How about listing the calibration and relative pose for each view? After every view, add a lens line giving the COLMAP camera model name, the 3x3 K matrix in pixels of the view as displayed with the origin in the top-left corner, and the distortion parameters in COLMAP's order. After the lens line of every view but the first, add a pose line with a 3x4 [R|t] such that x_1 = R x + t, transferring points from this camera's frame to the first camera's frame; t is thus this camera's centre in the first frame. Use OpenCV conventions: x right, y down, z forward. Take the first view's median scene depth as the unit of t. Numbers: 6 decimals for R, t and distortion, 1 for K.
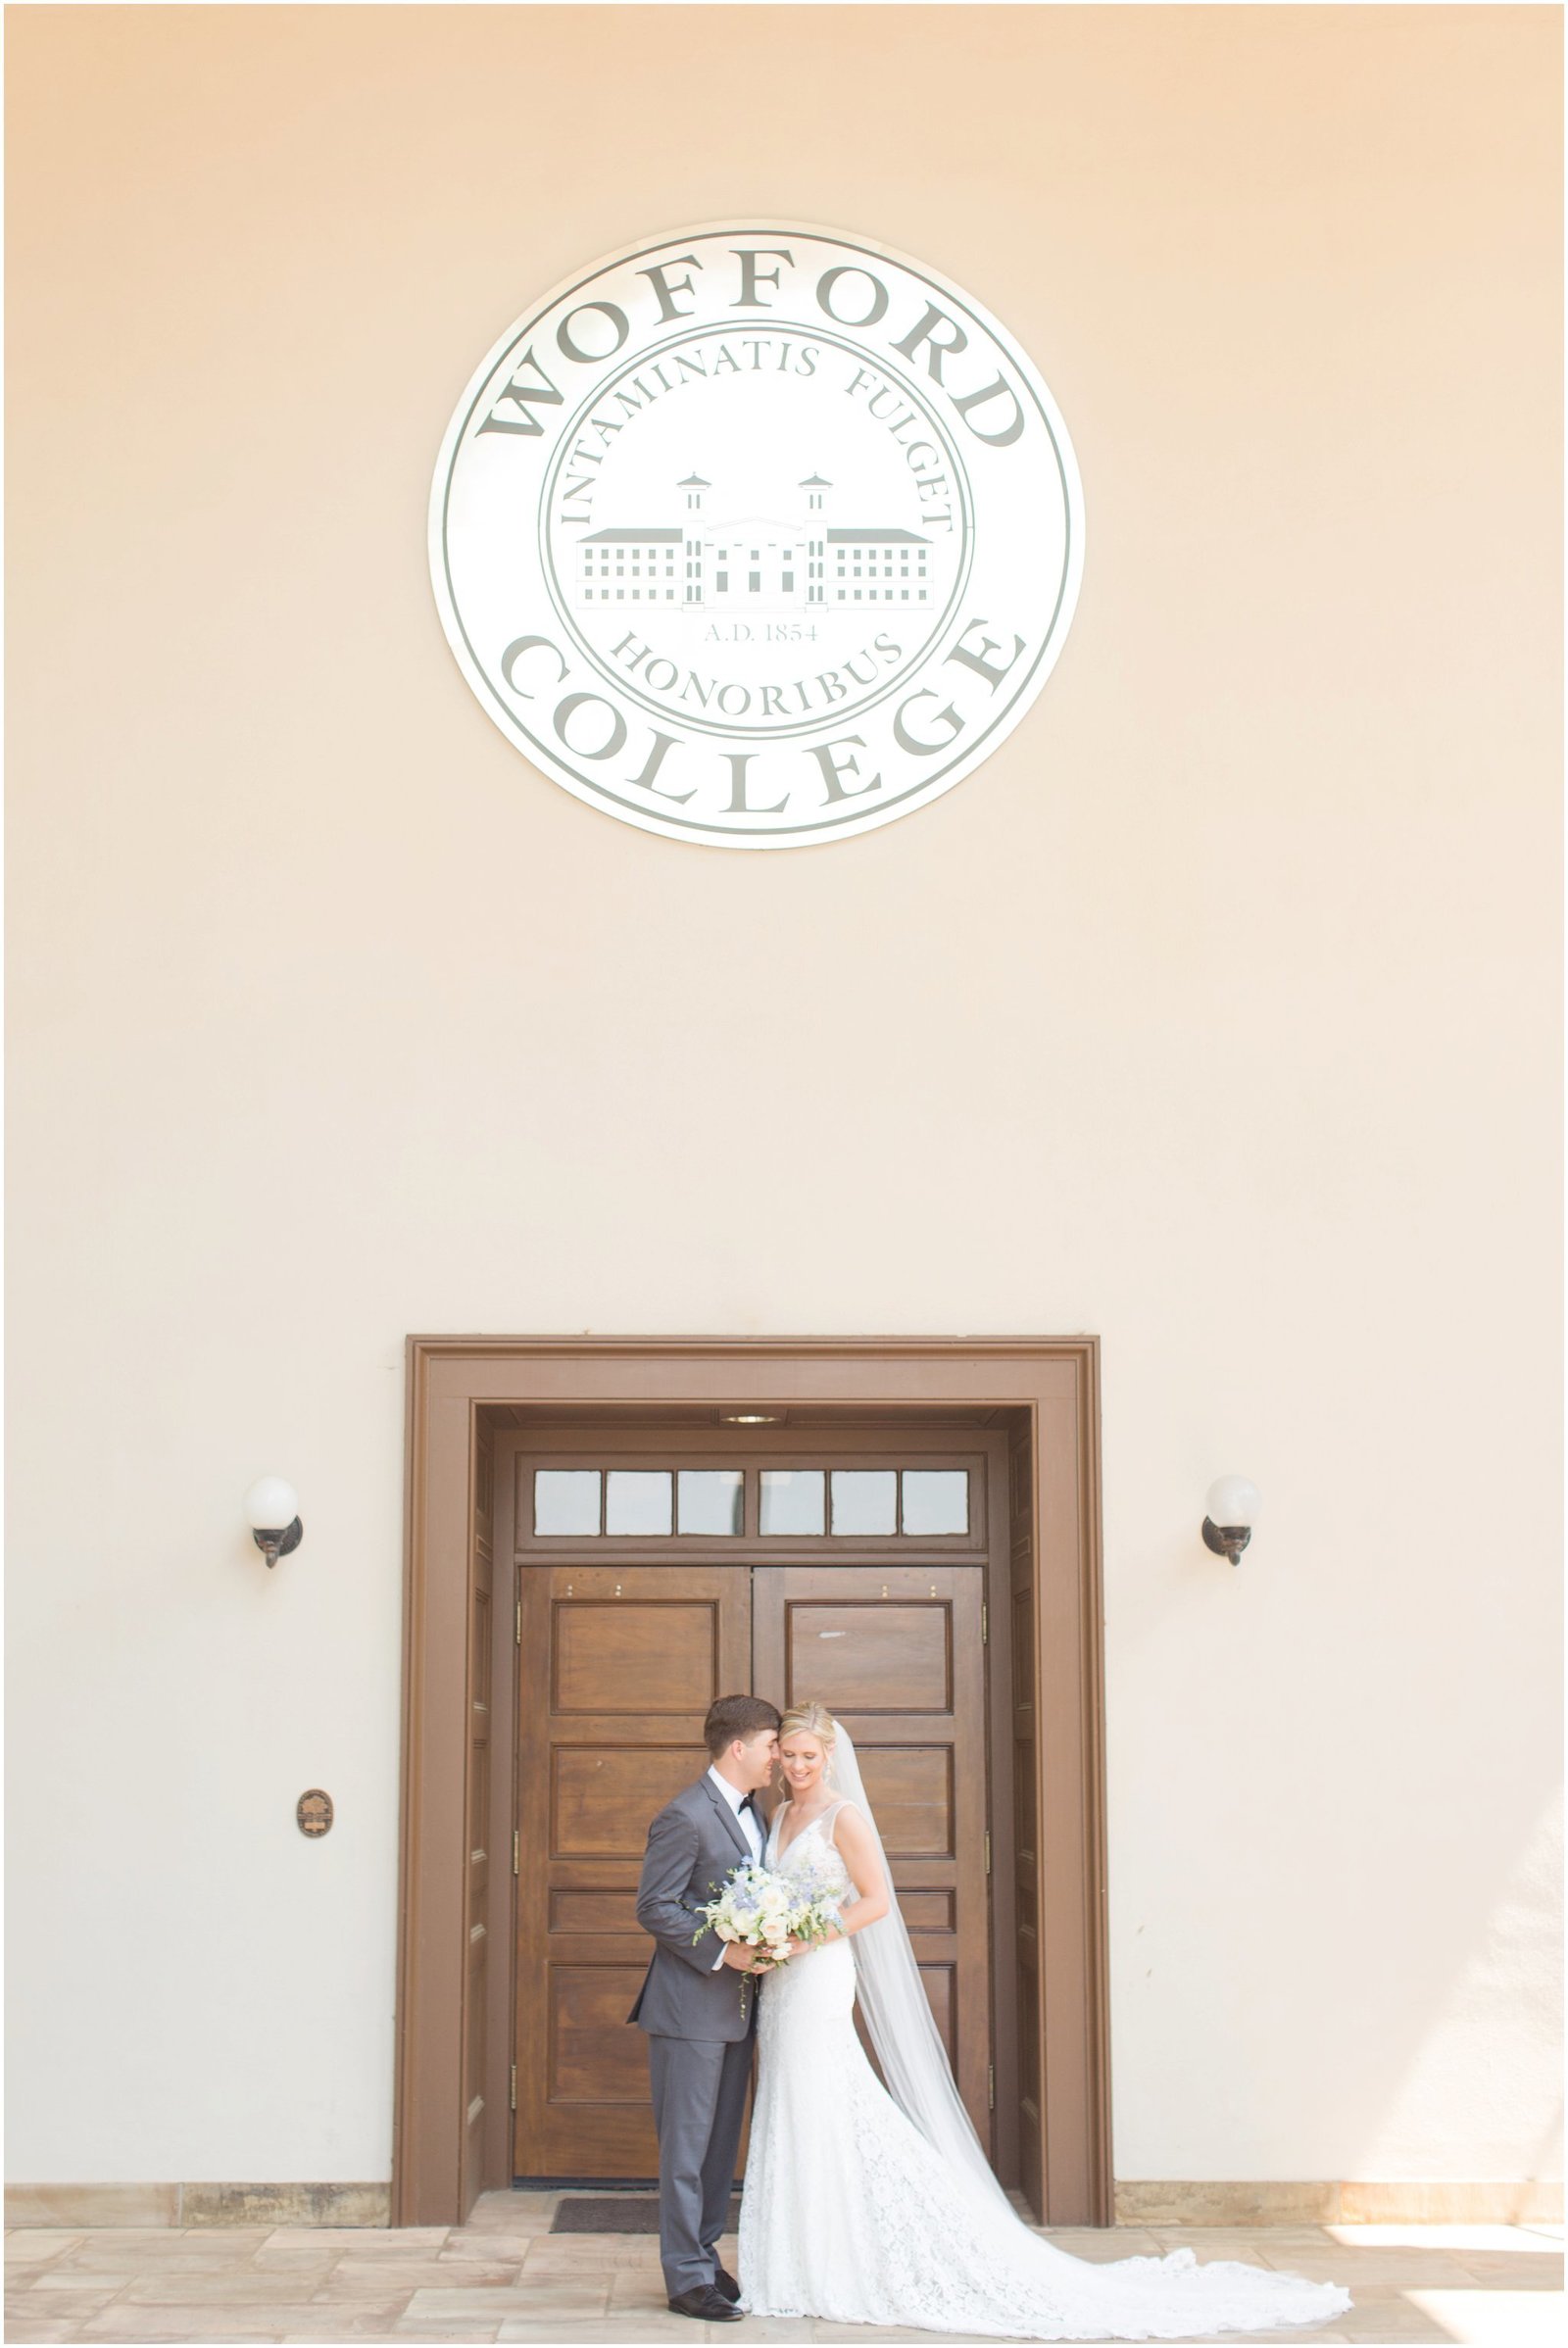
lens RADIAL K [[3570.6, 0, 784.0], [0, 3570.6, 1174.0], [0, 0, 1]] dist [0.066518, -0.006363]
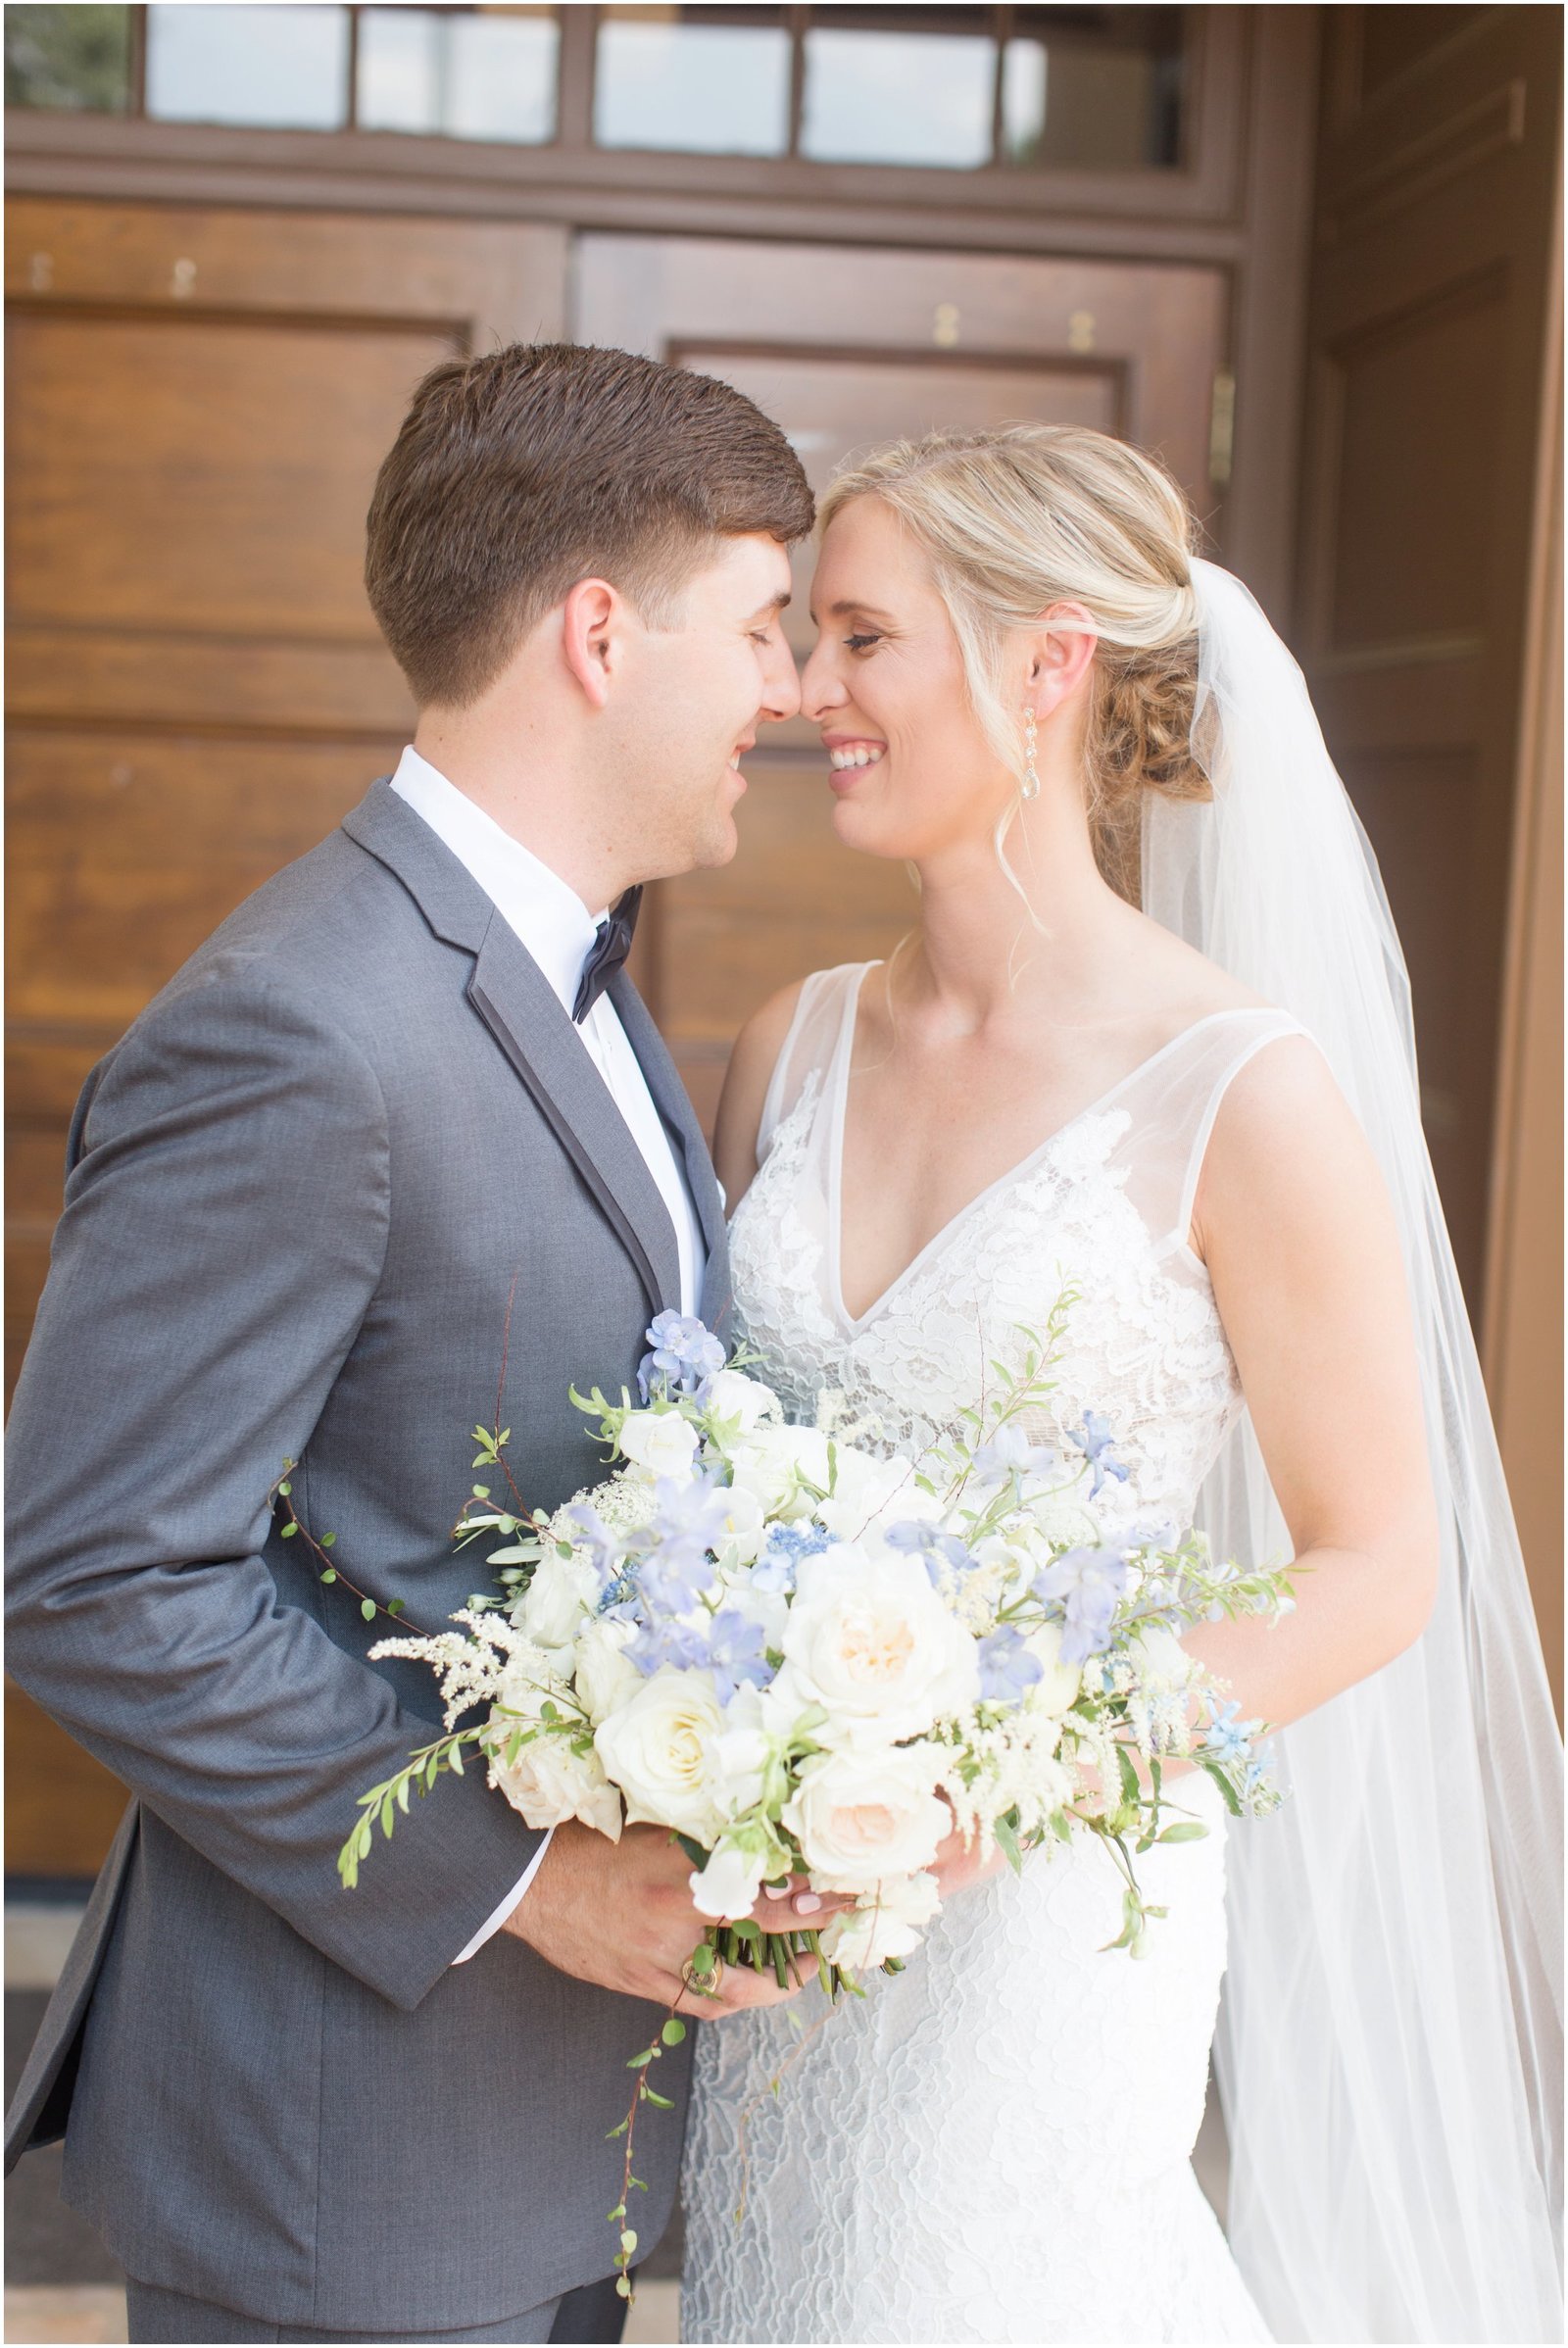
lens RADIAL K [[3570.6, 0, 784.0], [0, 3570.6, 1174.0], [0, 0, 1]] dist [0.066518, -0.006363]
pose [[0.995768, 0.032842, 0.085834, -0.020042], [-0.054022, 0.964745, 0.257581, 0.138537], [-0.074348, -0.261128, 0.962437, 0.824938]]
